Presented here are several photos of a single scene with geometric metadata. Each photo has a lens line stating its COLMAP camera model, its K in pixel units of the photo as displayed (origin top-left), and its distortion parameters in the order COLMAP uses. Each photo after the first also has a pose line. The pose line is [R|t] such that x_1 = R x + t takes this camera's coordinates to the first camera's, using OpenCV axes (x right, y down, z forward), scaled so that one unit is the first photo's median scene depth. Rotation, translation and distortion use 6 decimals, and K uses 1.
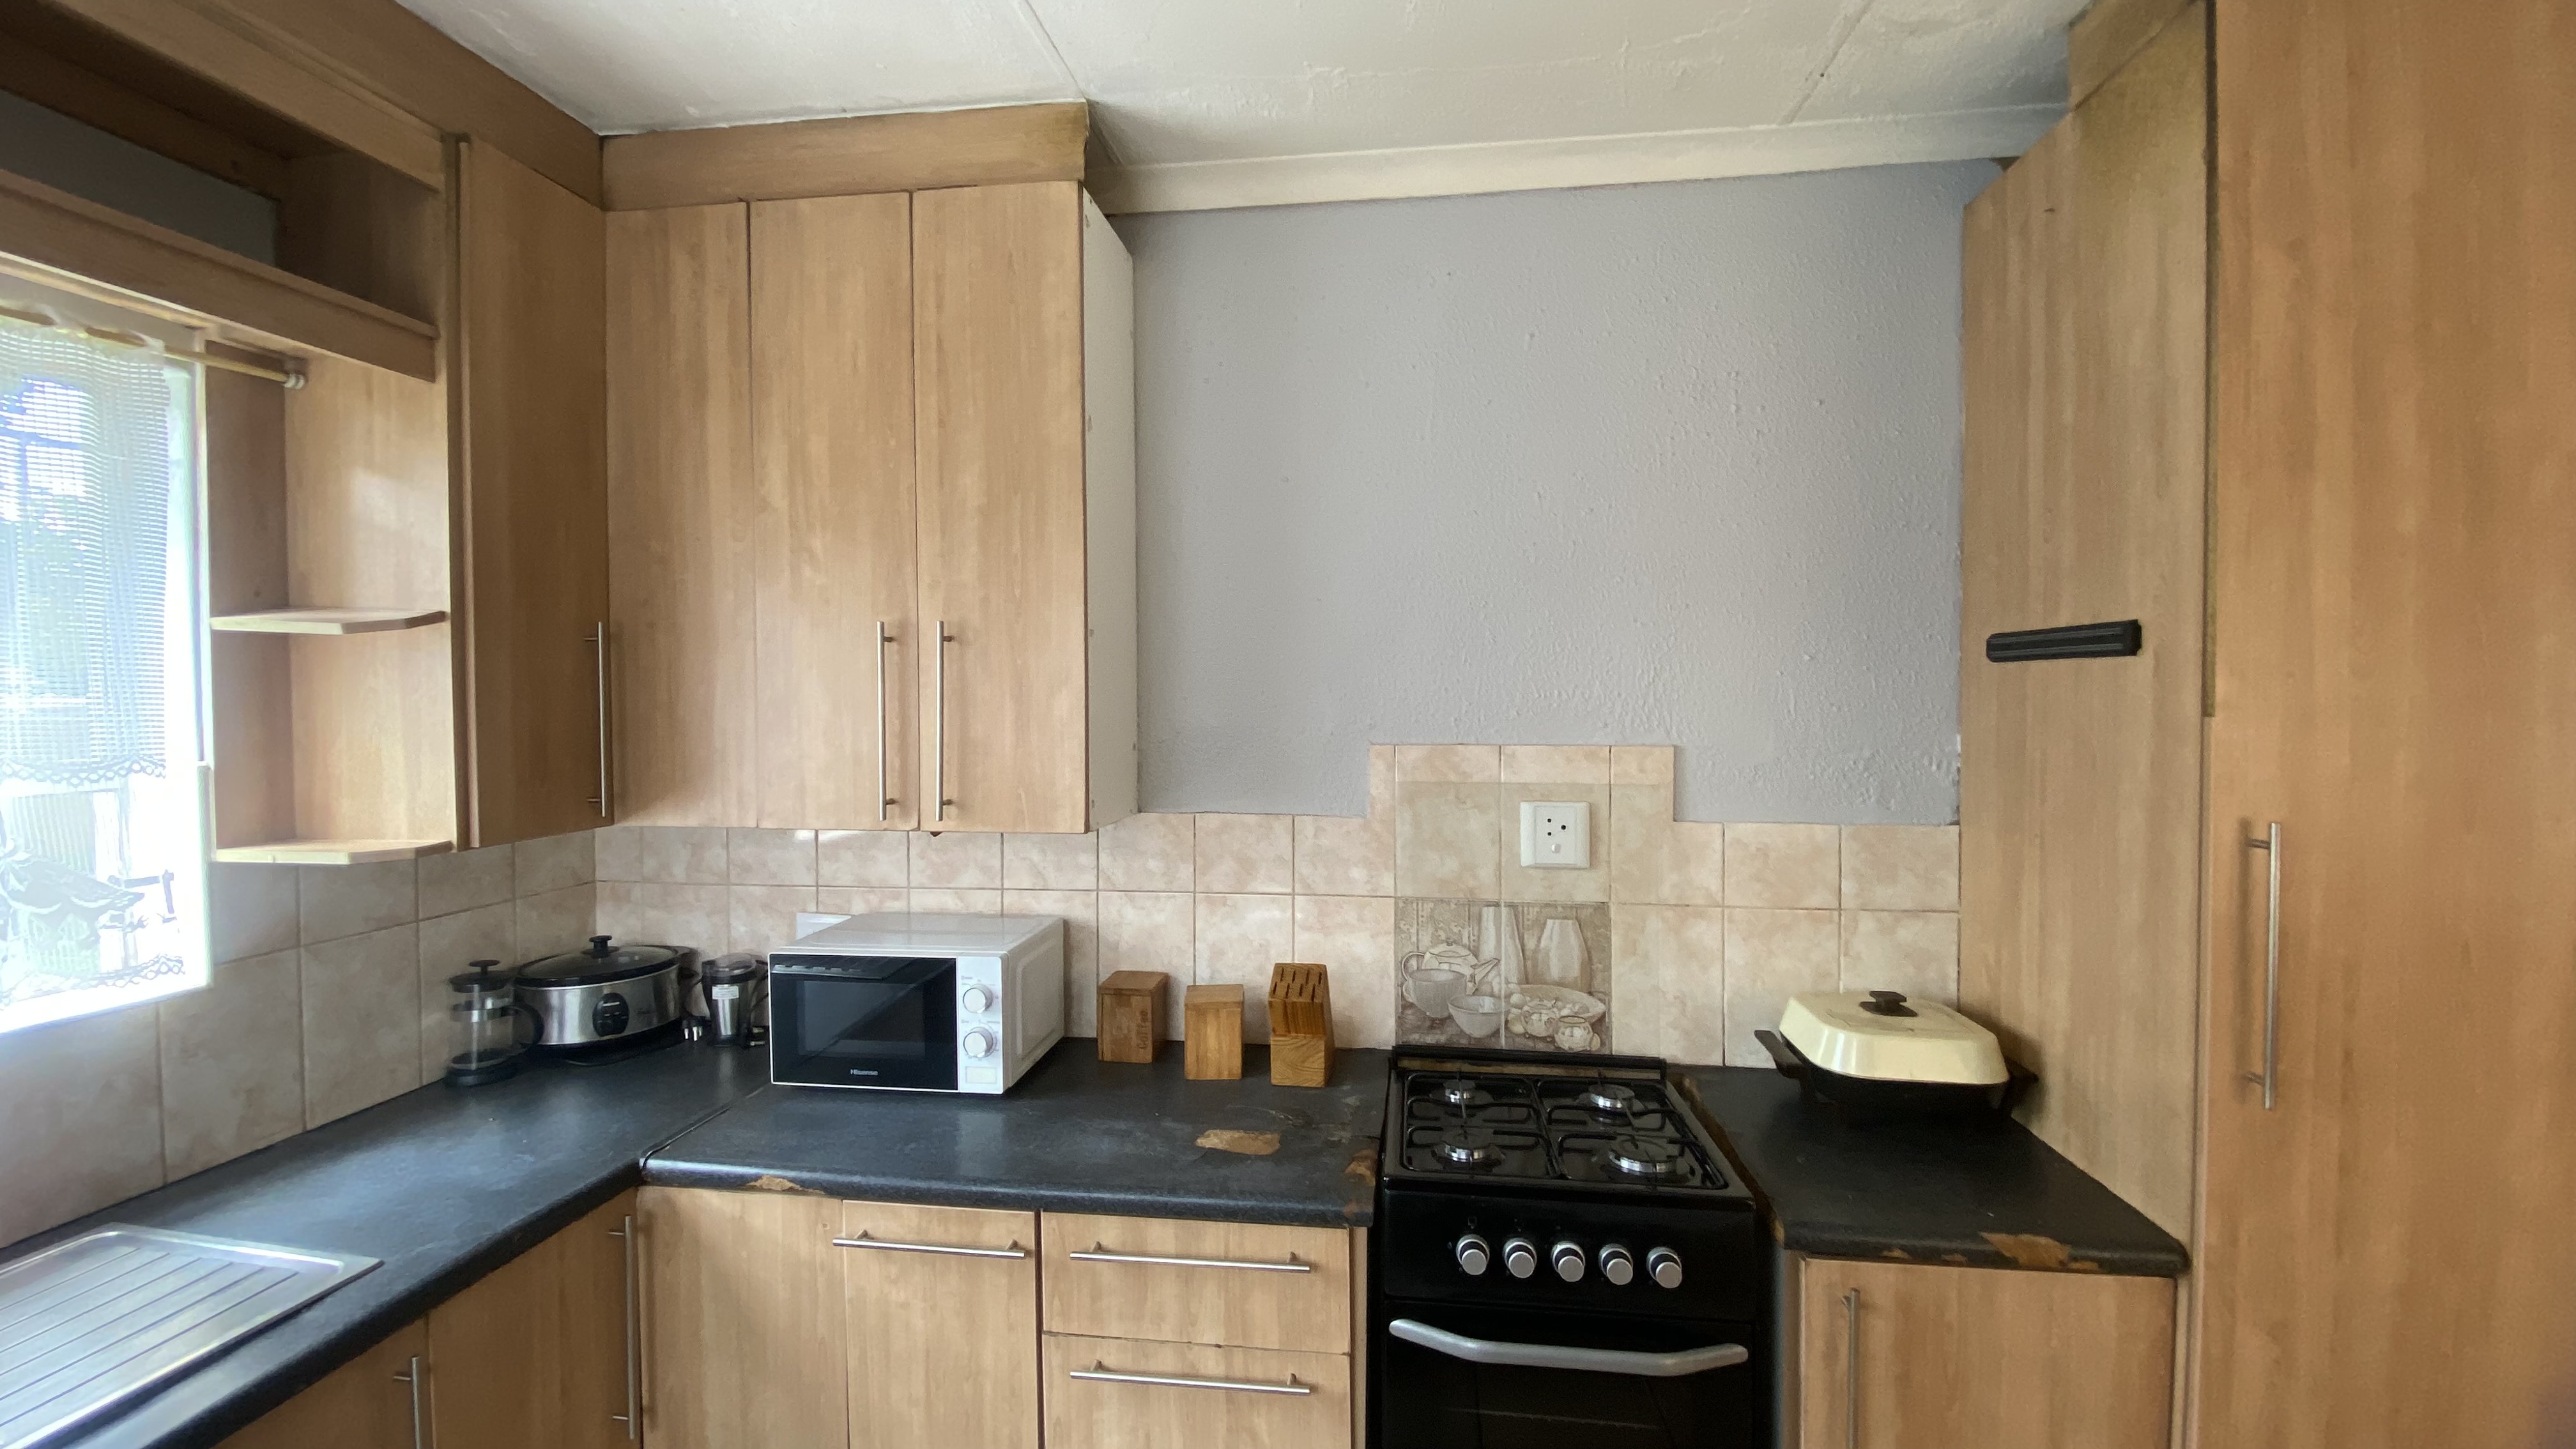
lens RADIAL K [[1025.4, 0, 1288.0], [0, 1025.4, 724.5], [0, 0, 1]] dist [0.017691, -0.019572]
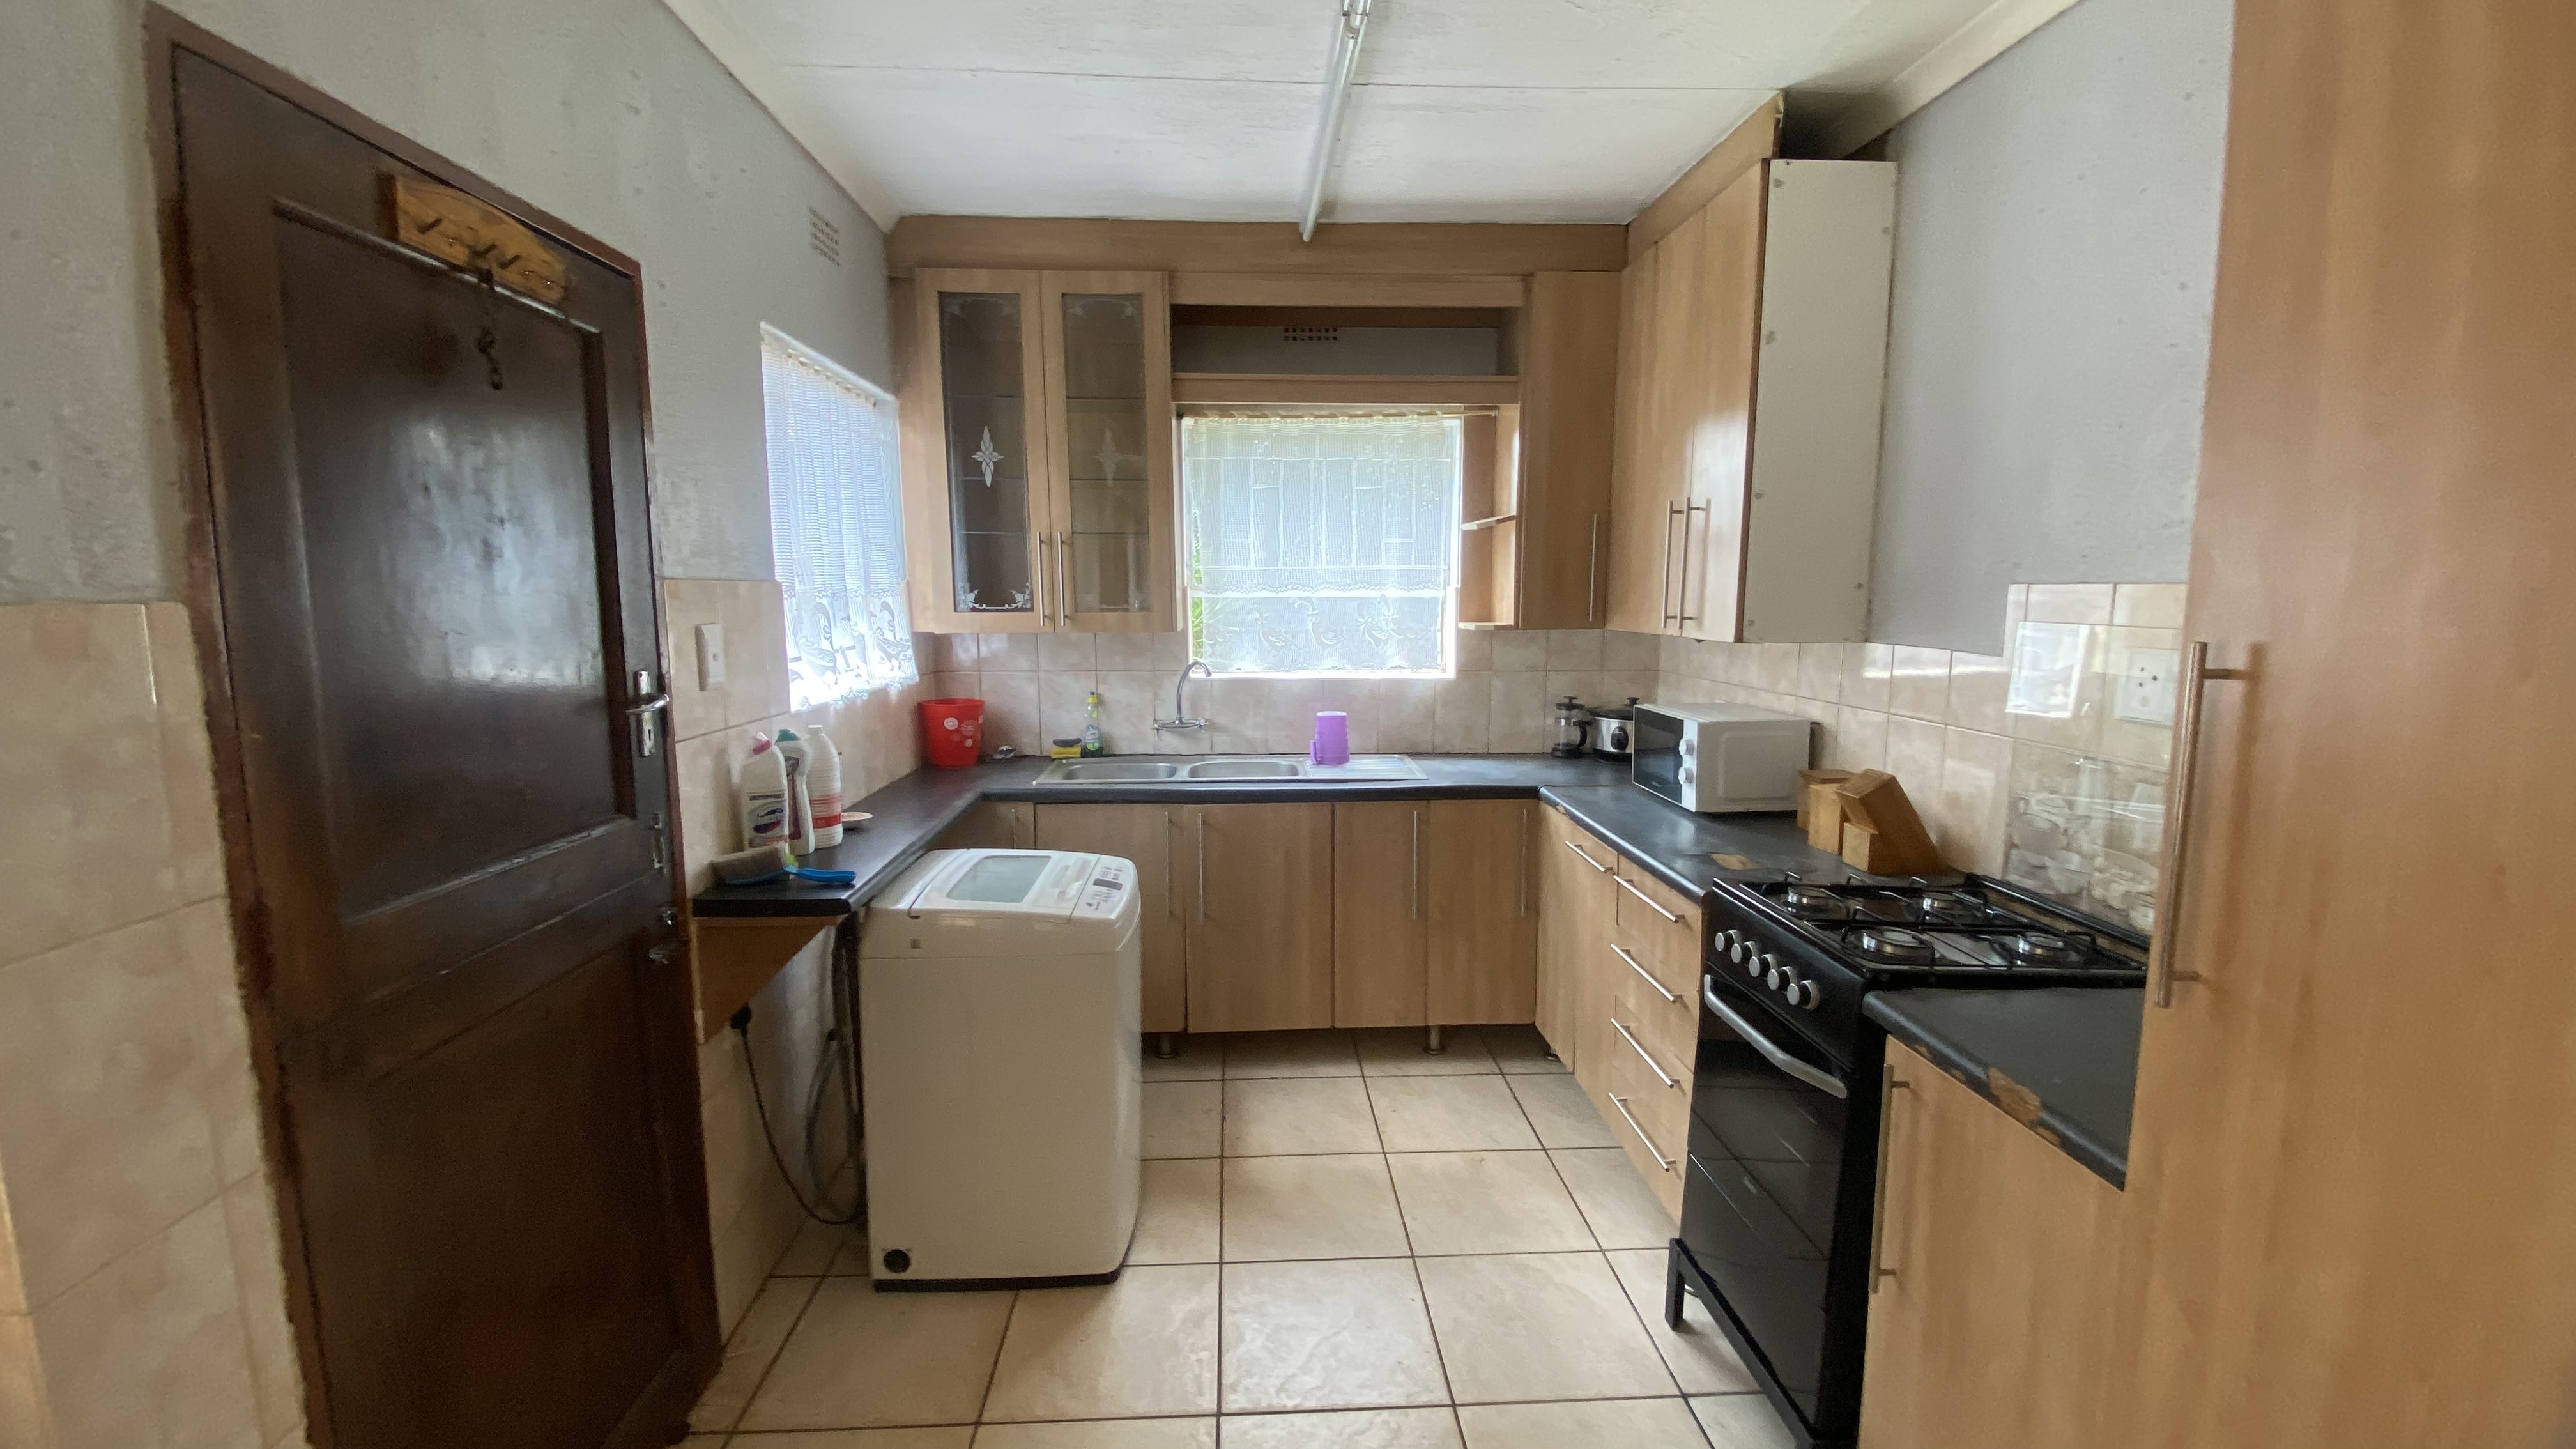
lens RADIAL K [[1051.3, 0, 1288.0], [0, 1051.3, 724.5], [0, 0, 1]] dist [-0.000395, -0.000221]
pose [[0.186060, 0.129041, -0.974028, 1.063214], [-0.026539, 0.991636, 0.126304, 0.048394], [0.982180, 0.002350, 0.187928, 0.116062]]
